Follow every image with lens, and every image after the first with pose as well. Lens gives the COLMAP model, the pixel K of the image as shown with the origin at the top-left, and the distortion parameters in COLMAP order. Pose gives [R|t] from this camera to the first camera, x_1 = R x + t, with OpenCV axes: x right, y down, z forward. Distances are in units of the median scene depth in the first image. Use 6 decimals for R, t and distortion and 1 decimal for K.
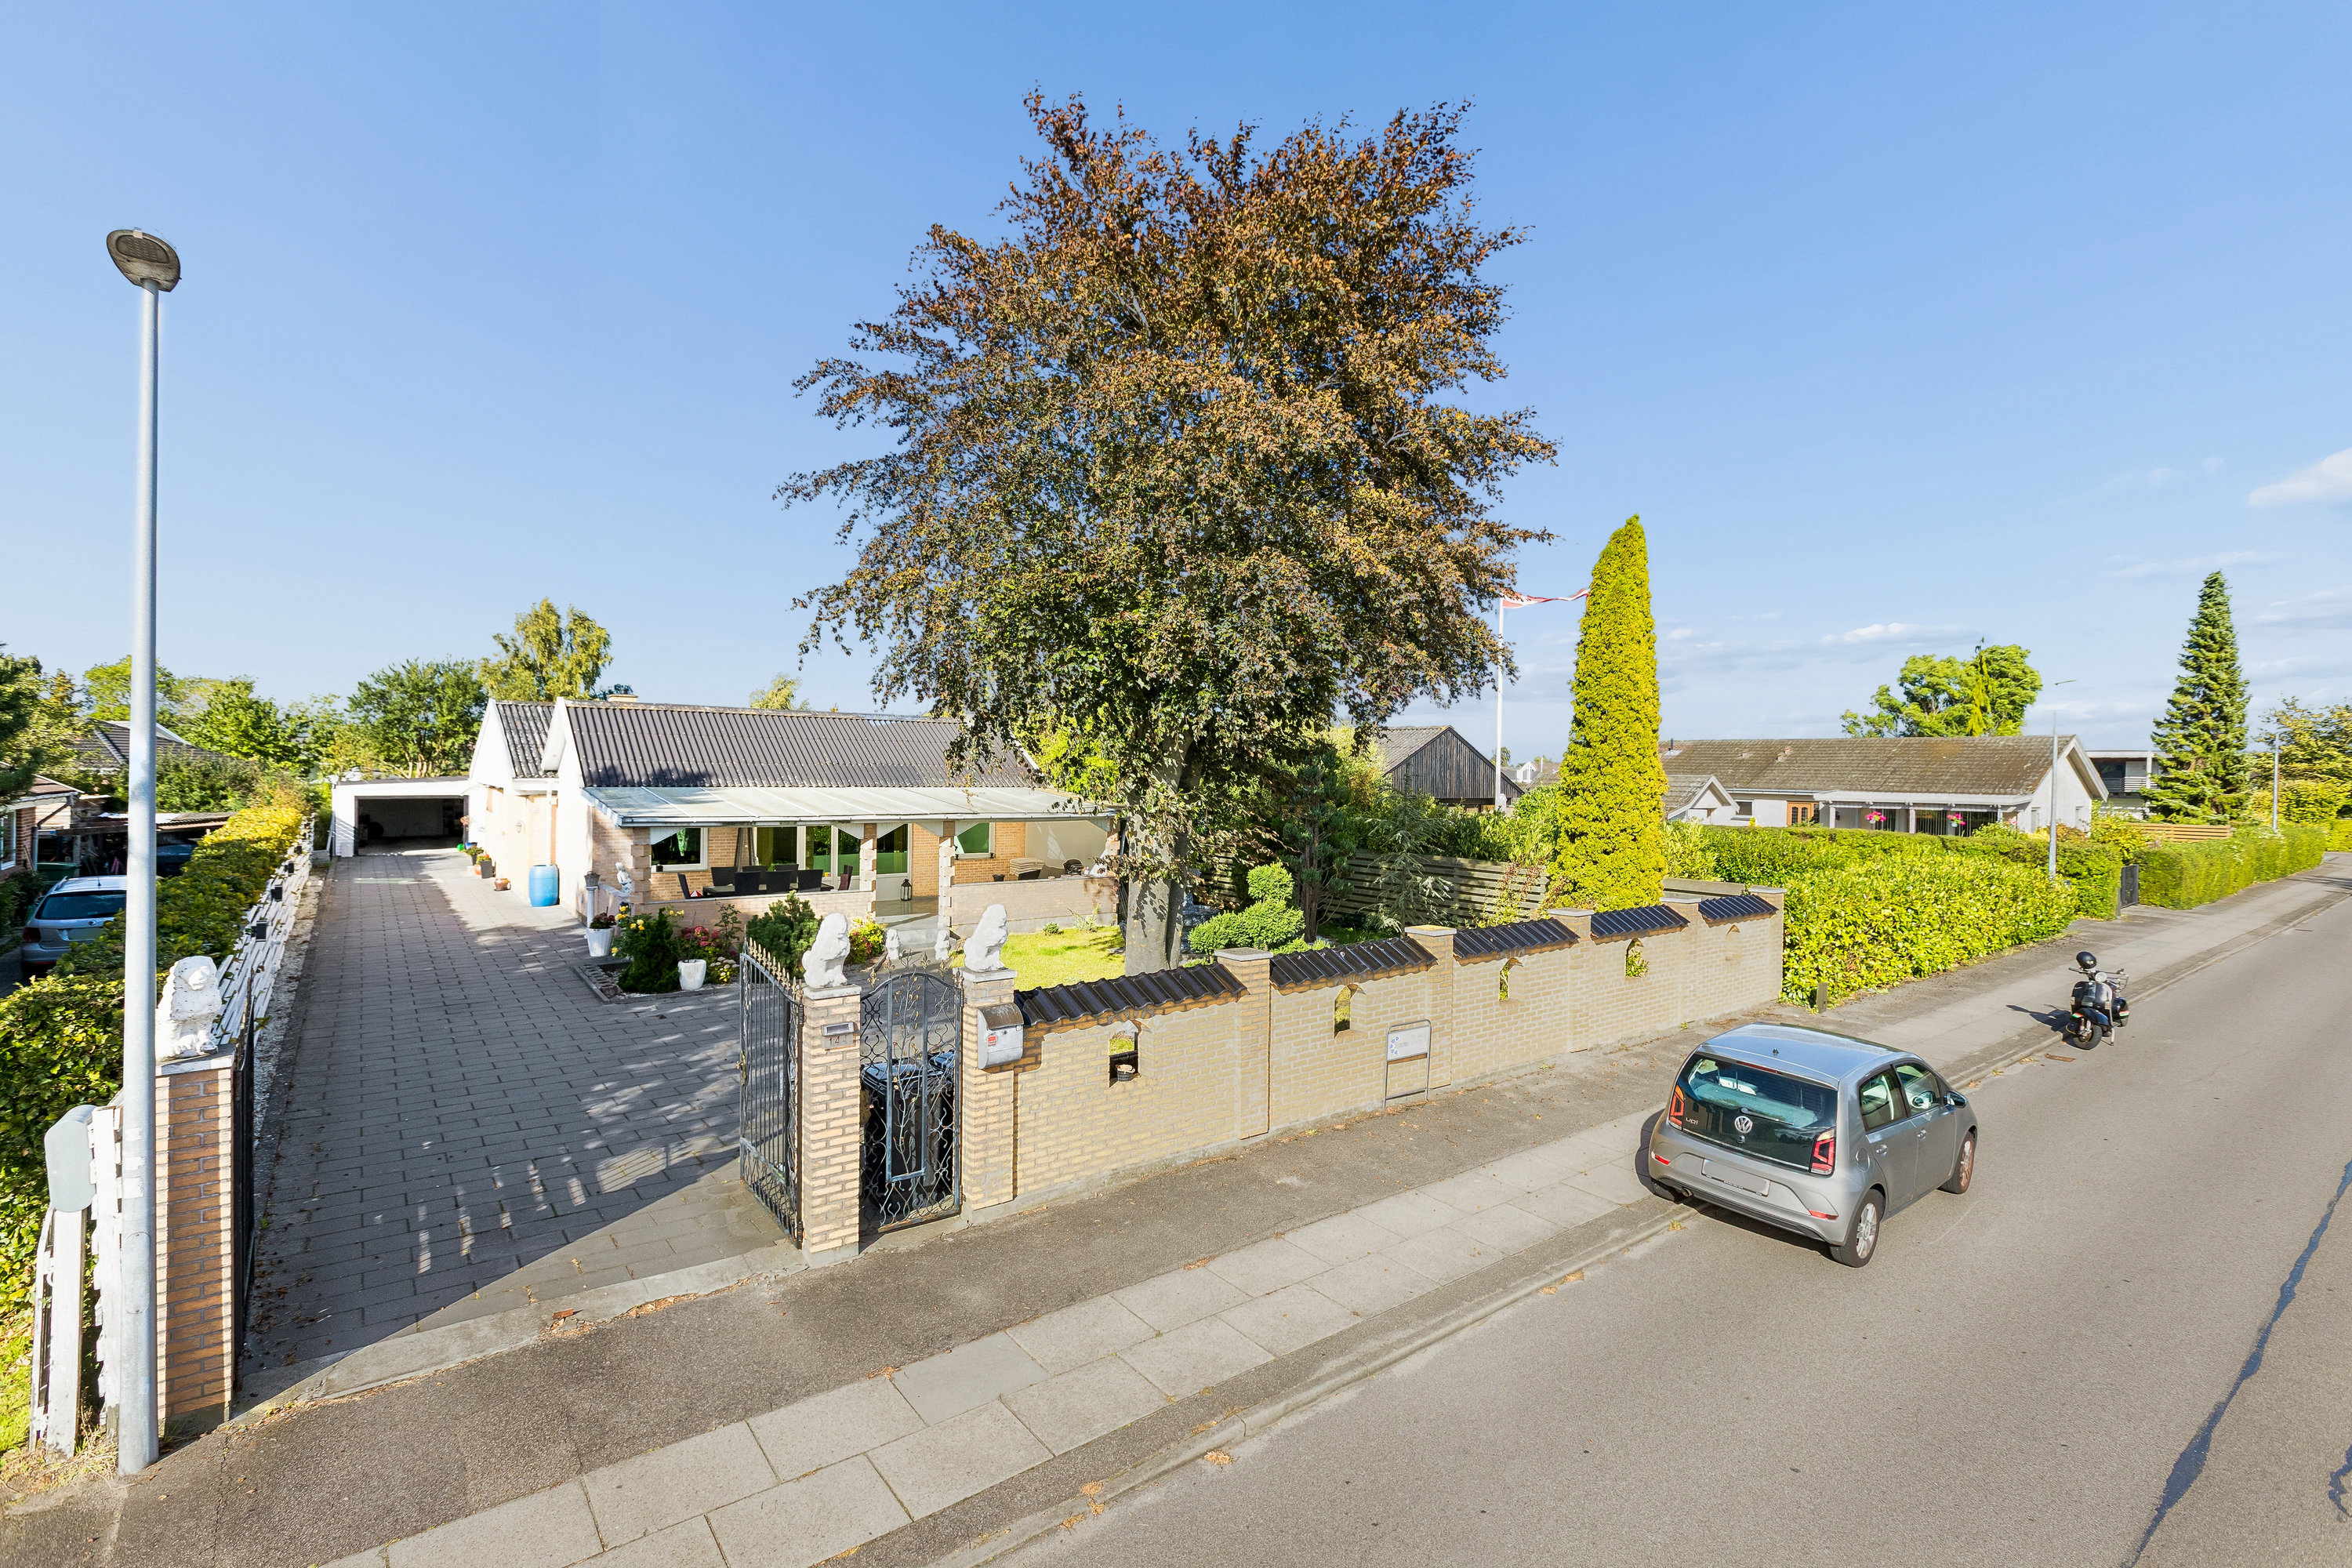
lens RADIAL K [[1080.2, 0, 1167.4], [0, 1080.2, 773.9], [0, 0, 1]] dist [-0.000621, -0.000148]
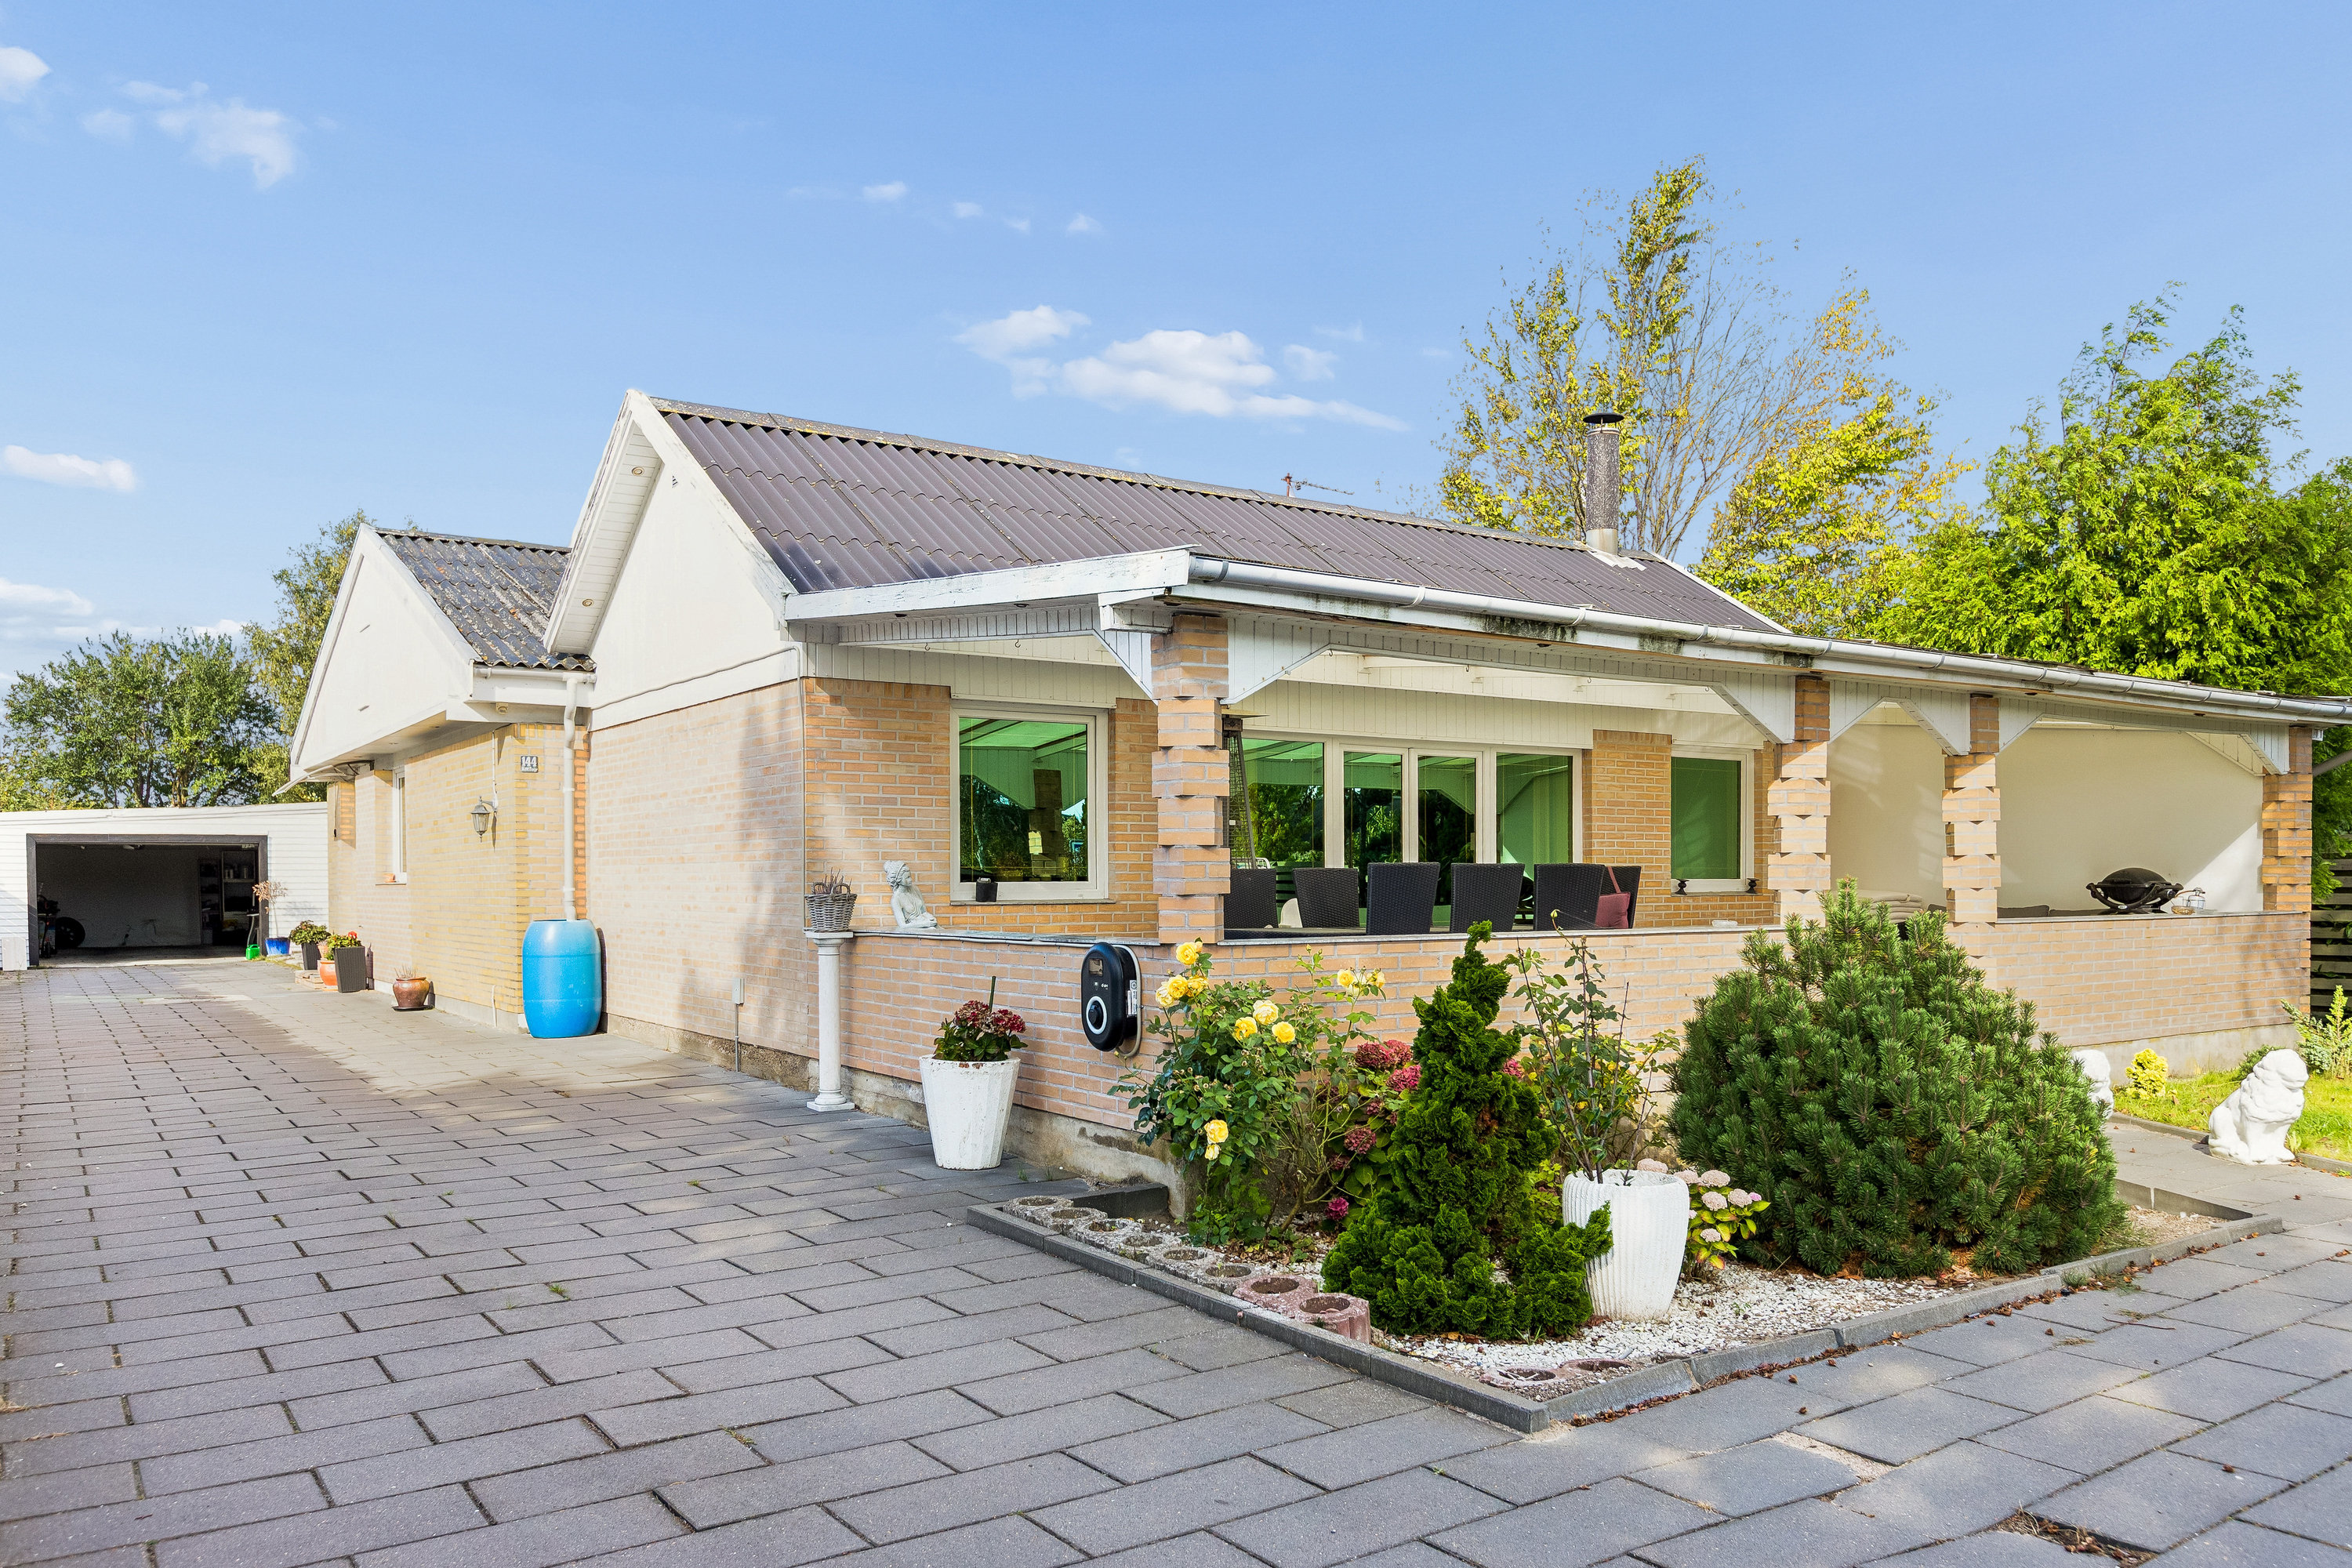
lens RADIAL K [[1756.6, 0, 1238.6], [0, 1756.6, 885.7], [0, 0, 1]] dist [0.010628, 0.004928]
pose [[0.998955, -0.022052, -0.040044, -0.333814], [0.022076, 0.999756, 0.000148, 0.077406], [0.040031, -0.001032, 0.999198, 0.438427]]
